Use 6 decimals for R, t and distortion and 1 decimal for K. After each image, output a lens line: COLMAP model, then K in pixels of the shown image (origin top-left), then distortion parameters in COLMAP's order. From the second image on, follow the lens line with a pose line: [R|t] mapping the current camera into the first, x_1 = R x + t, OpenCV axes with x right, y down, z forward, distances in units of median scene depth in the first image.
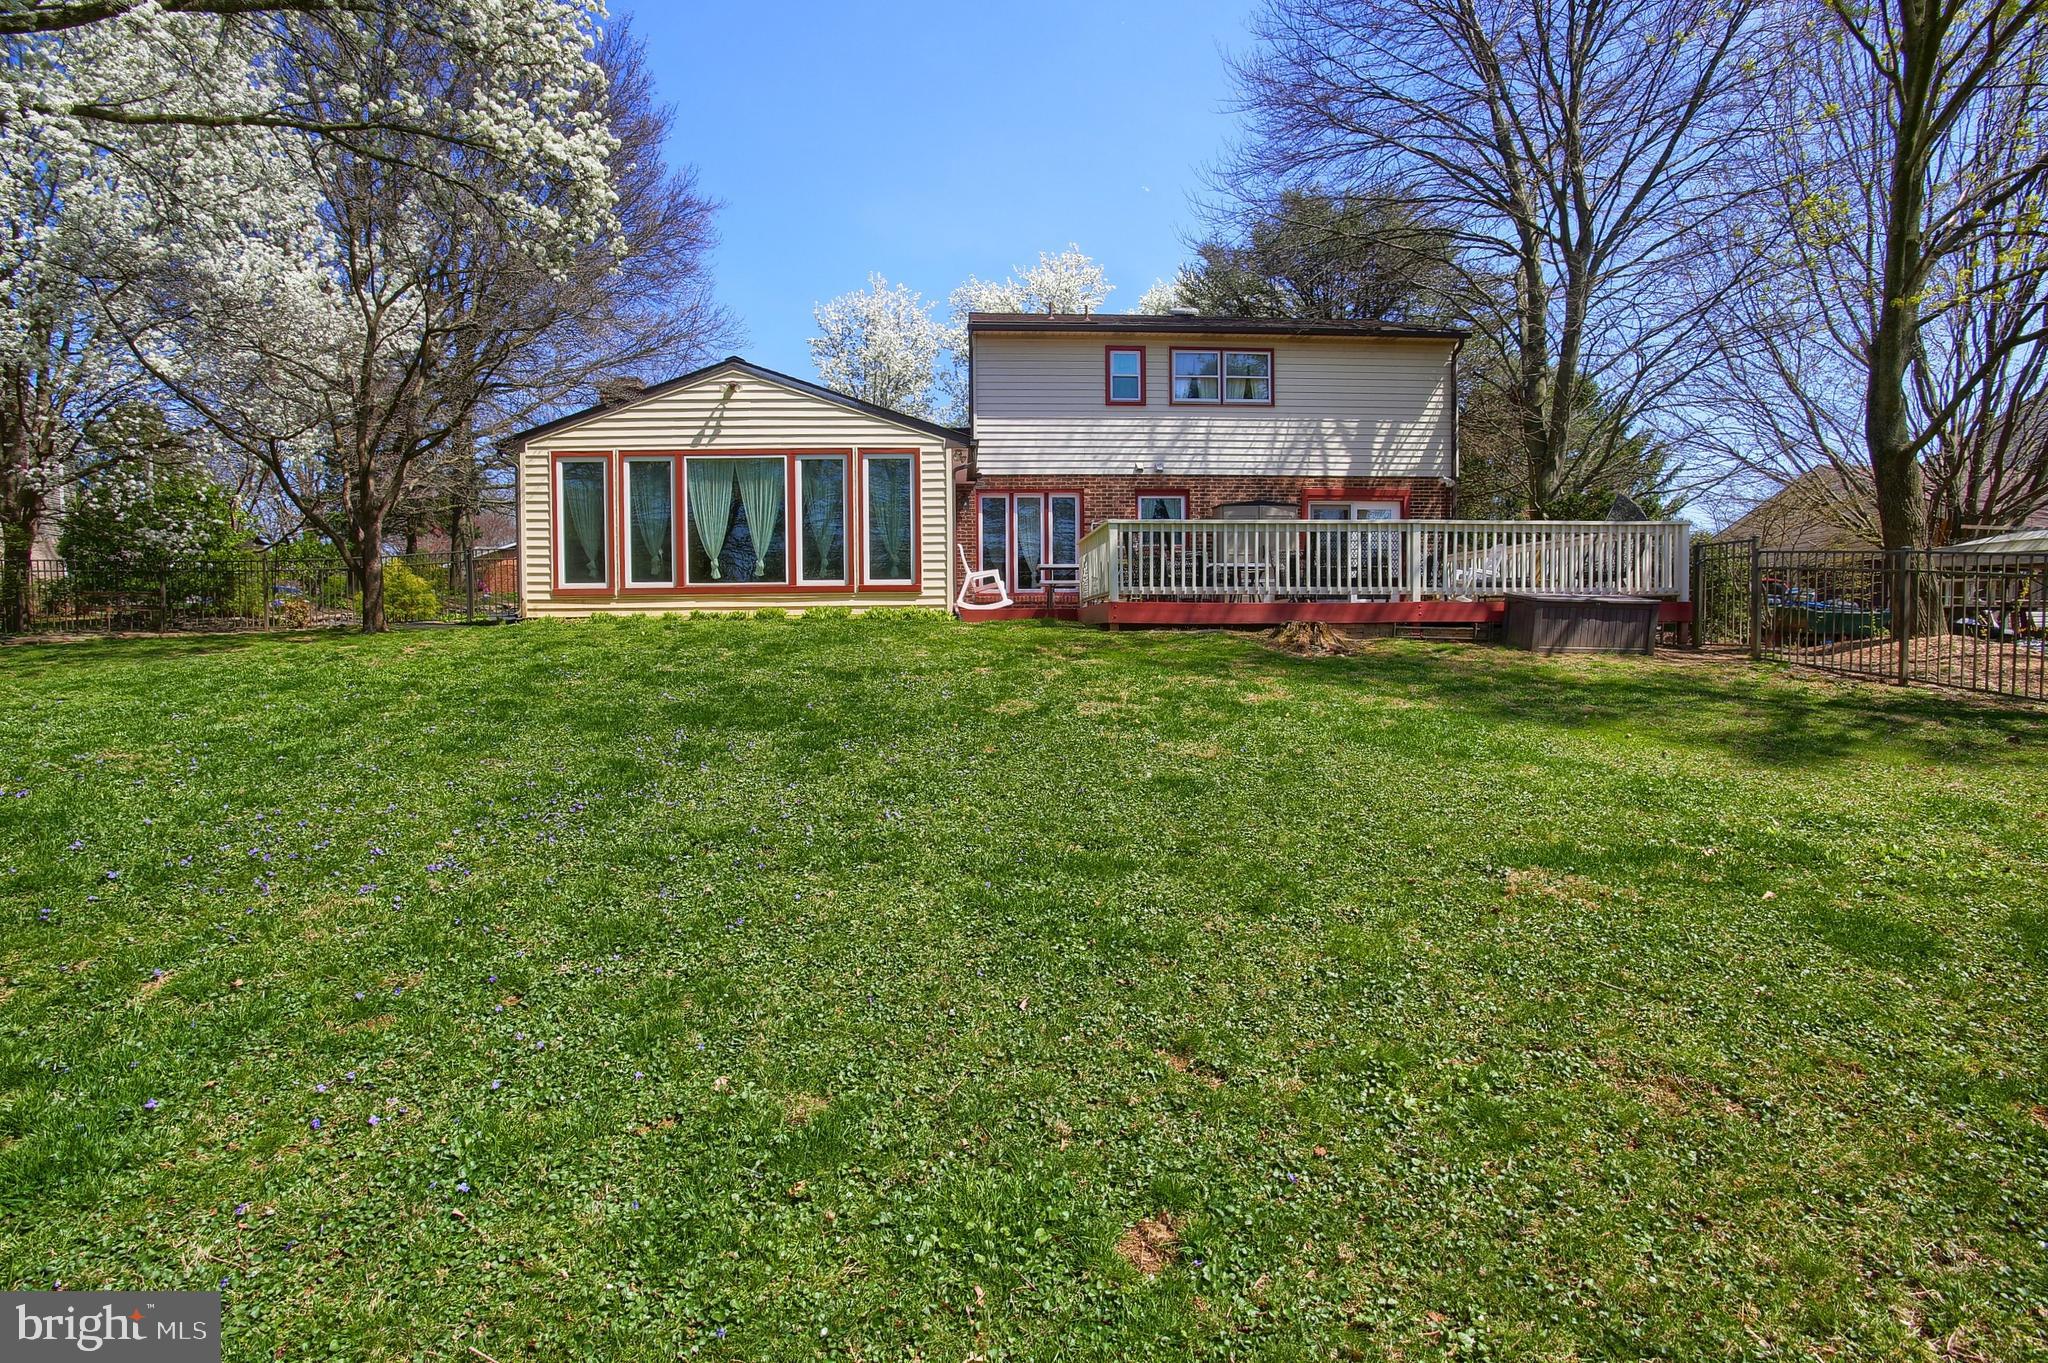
lens RADIAL K [[1032.8, 0, 1010.9], [0, 1032.8, 664.4], [0, 0, 1]] dist [-0.067271, 0.024355]
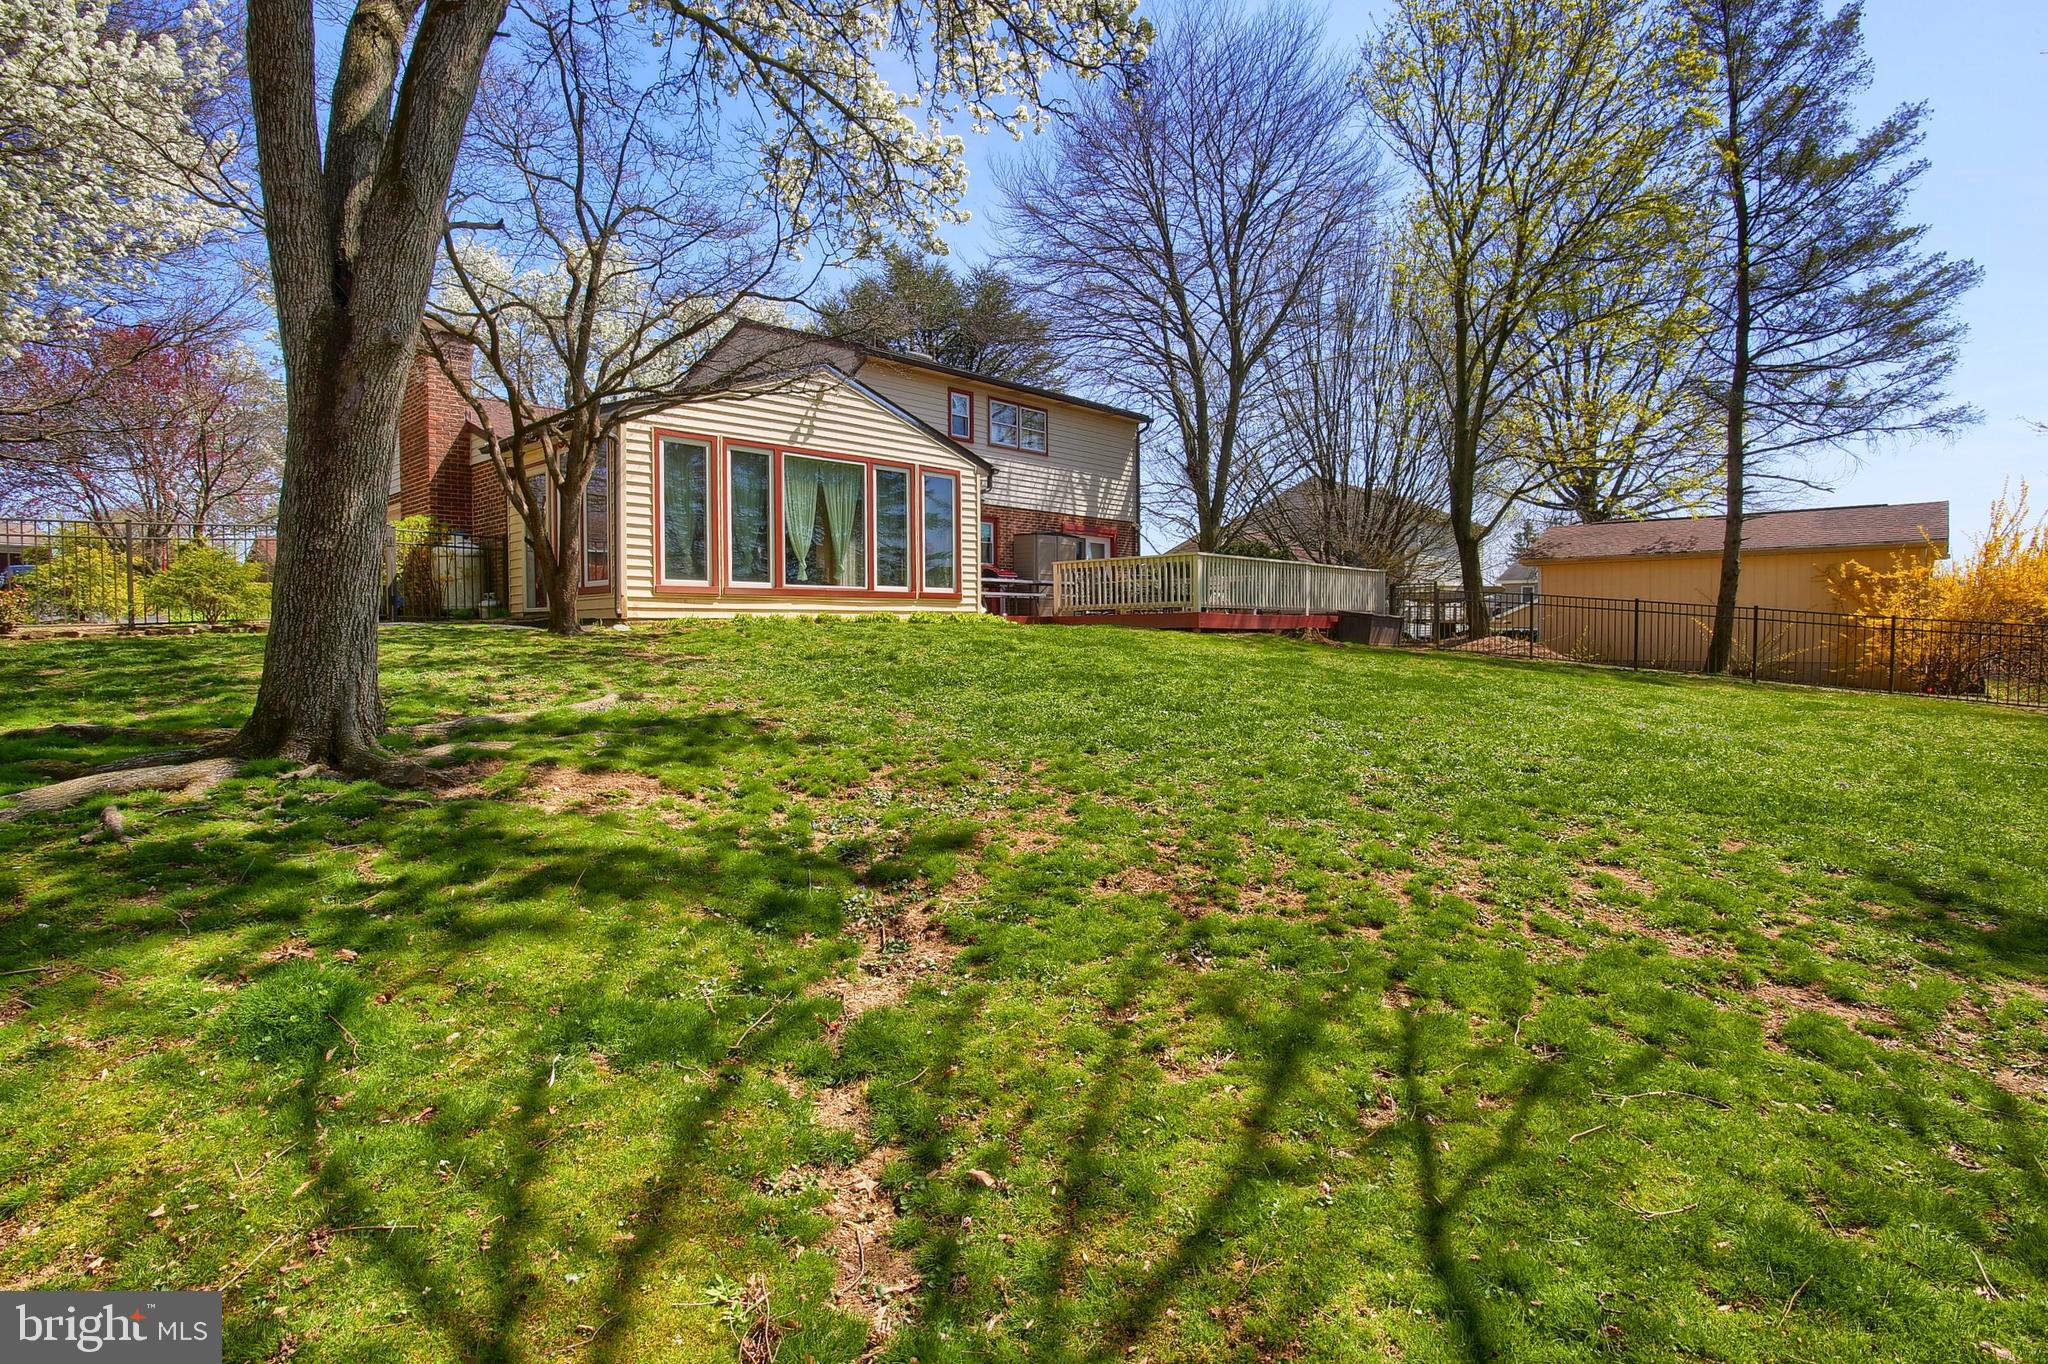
lens RADIAL K [[1032.8, 0, 1010.9], [0, 1032.8, 664.9], [0, 0, 1]] dist [-0.067271, 0.024355]
pose [[0.712497, -0.019382, 0.701408, -0.835587], [0.026634, 0.999645, 0.000568, 0.001214], [-0.701170, 0.018277, 0.712760, 0.165470]]
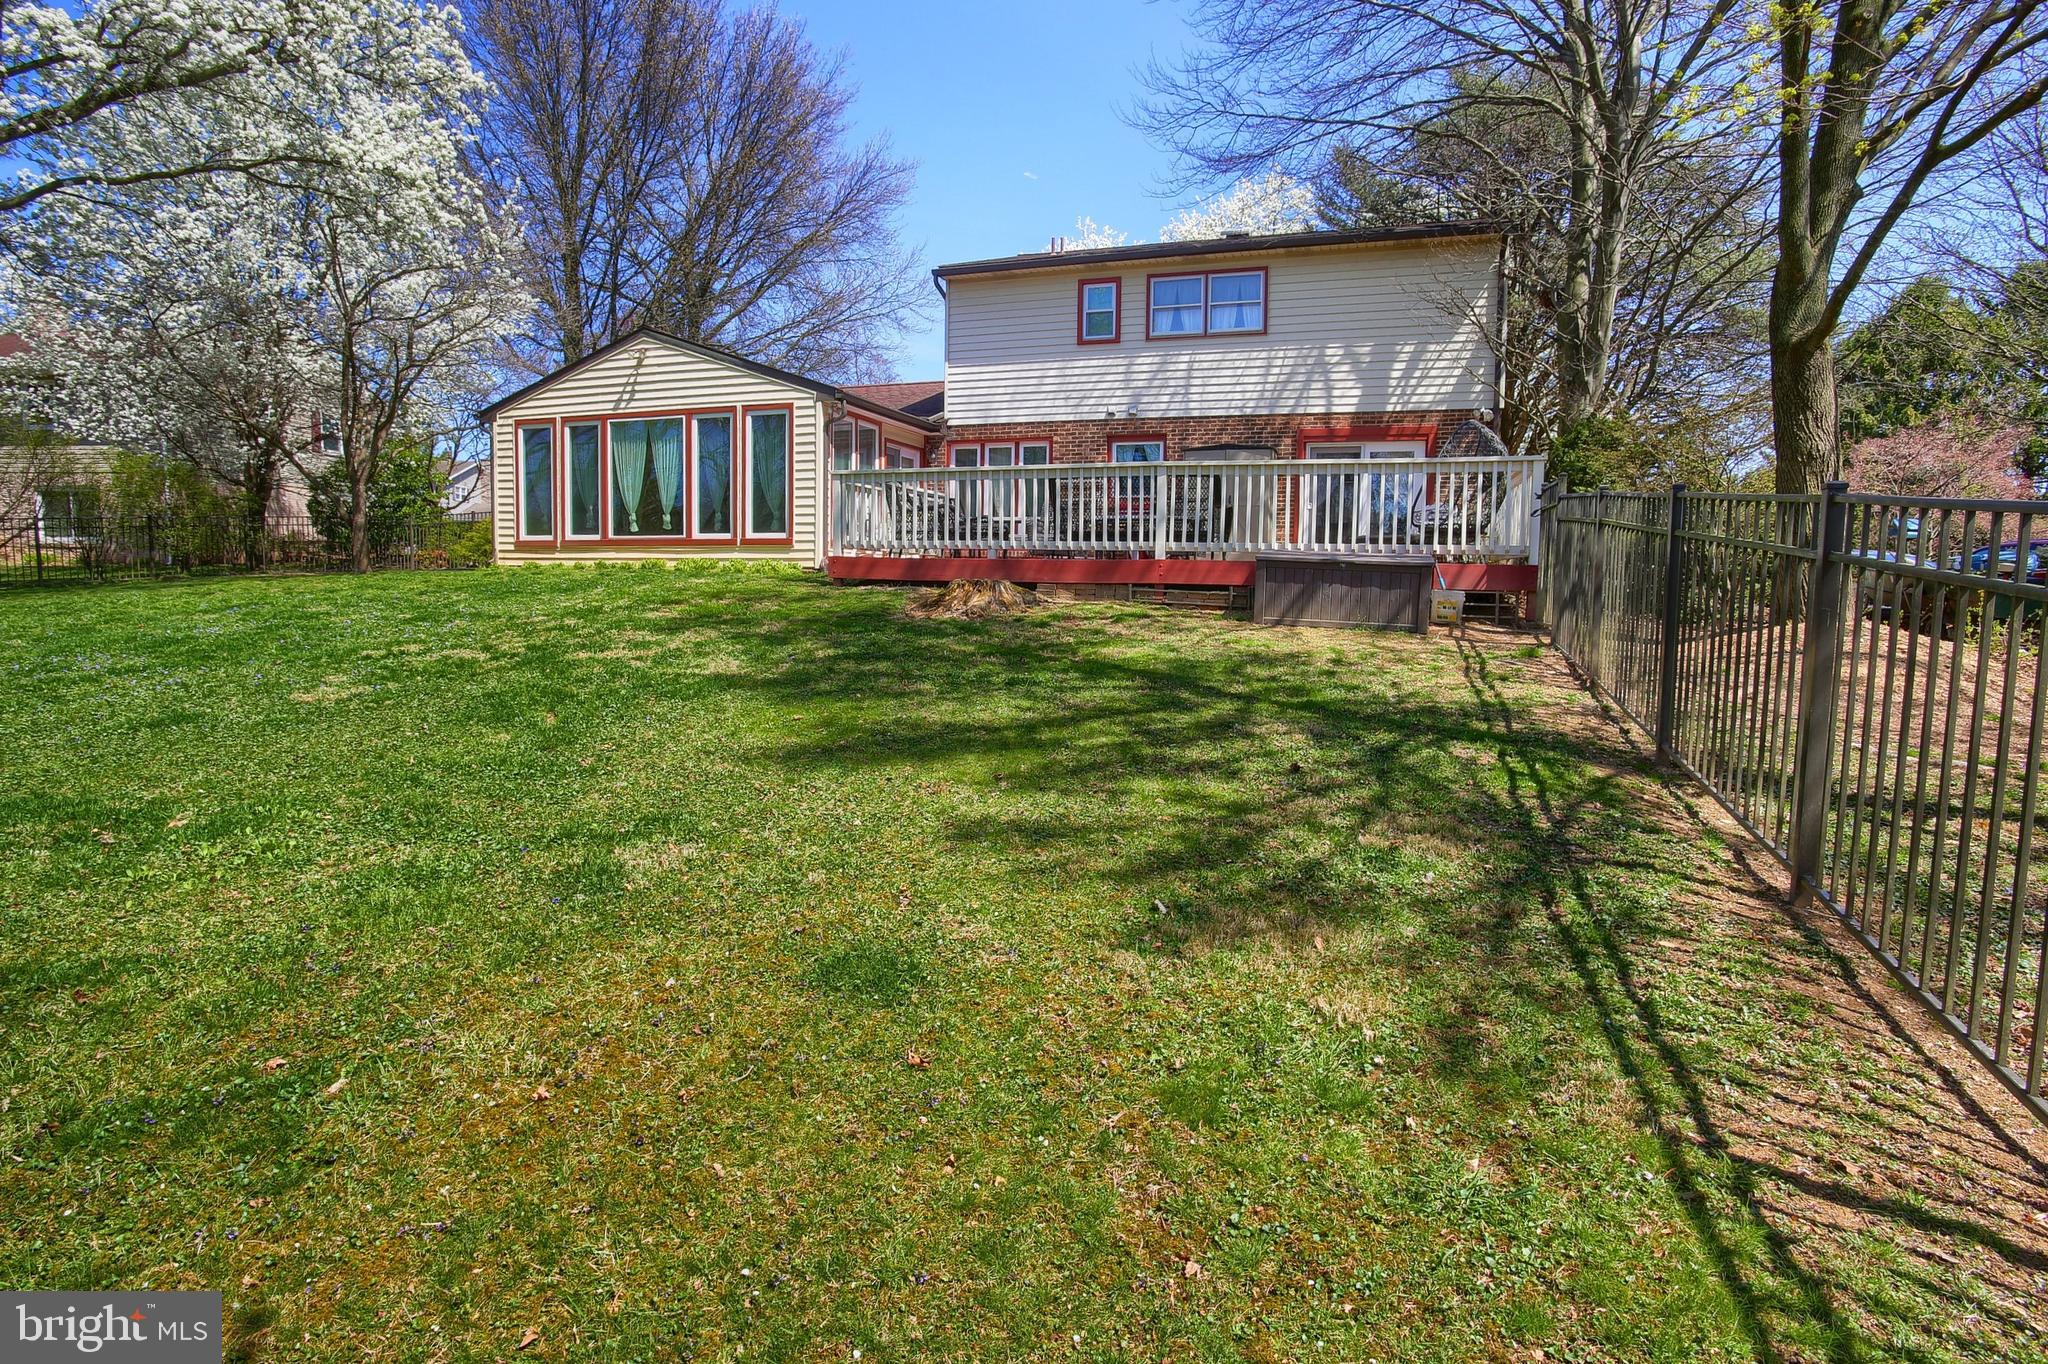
lens RADIAL K [[1060.7, 0, 1002.3], [0, 1060.7, 668.4], [0, 0, 1]] dist [-0.065796, 0.023034]
pose [[0.925821, 0.051518, -0.374435, 0.500850], [-0.035165, 0.998111, 0.050381, -0.008863], [0.376323, -0.033477, 0.925883, 0.108664]]
